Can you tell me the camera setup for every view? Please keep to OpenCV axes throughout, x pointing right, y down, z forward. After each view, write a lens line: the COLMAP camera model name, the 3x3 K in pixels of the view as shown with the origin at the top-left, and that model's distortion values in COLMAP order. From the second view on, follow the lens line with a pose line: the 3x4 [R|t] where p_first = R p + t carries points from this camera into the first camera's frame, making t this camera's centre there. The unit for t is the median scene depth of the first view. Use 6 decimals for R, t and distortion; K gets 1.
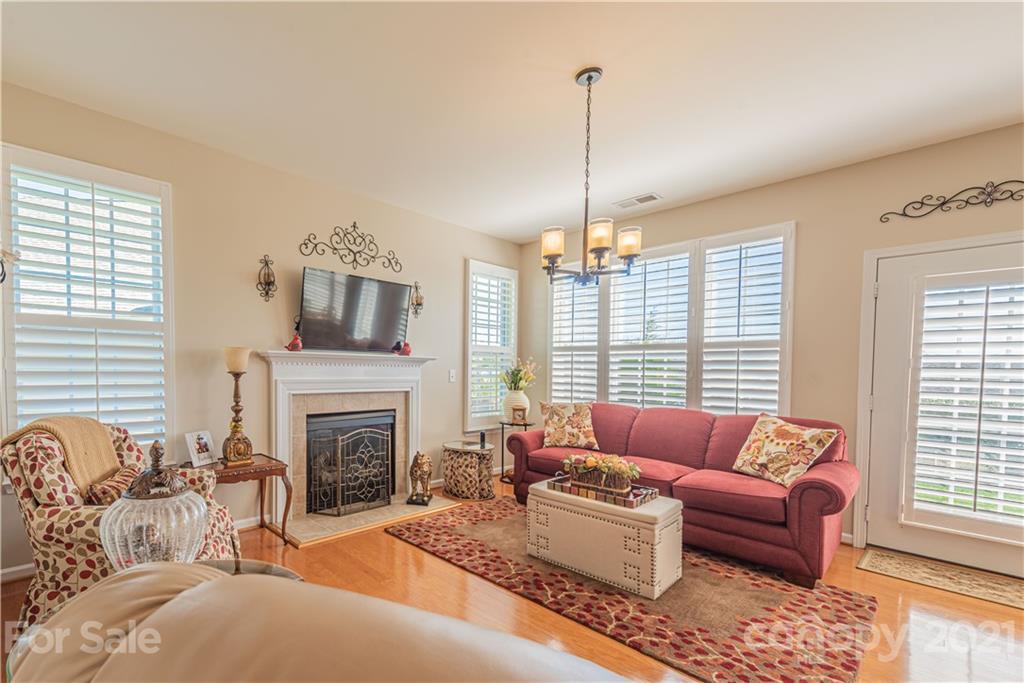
lens RADIAL K [[416.0, 0, 426.4], [0, 416.0, 368.1], [0, 0, 1]] dist [0.011759, -0.000326]
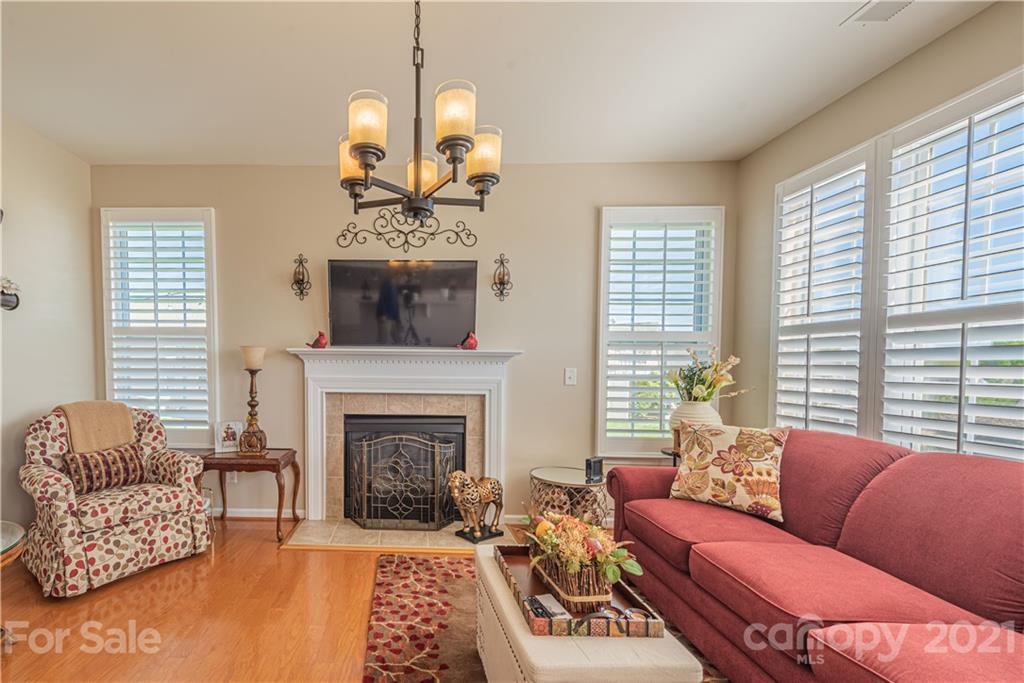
lens RADIAL K [[441.0, 0, 399.9], [0, 441.0, 373.7], [0, 0, 1]] dist [0.015509, 0.000094]
pose [[0.757642, 0.004840, -0.652653, 0.428630], [0.001907, 0.999952, 0.009629, 0.008007], [0.652668, -0.008539, 0.757596, 0.291363]]
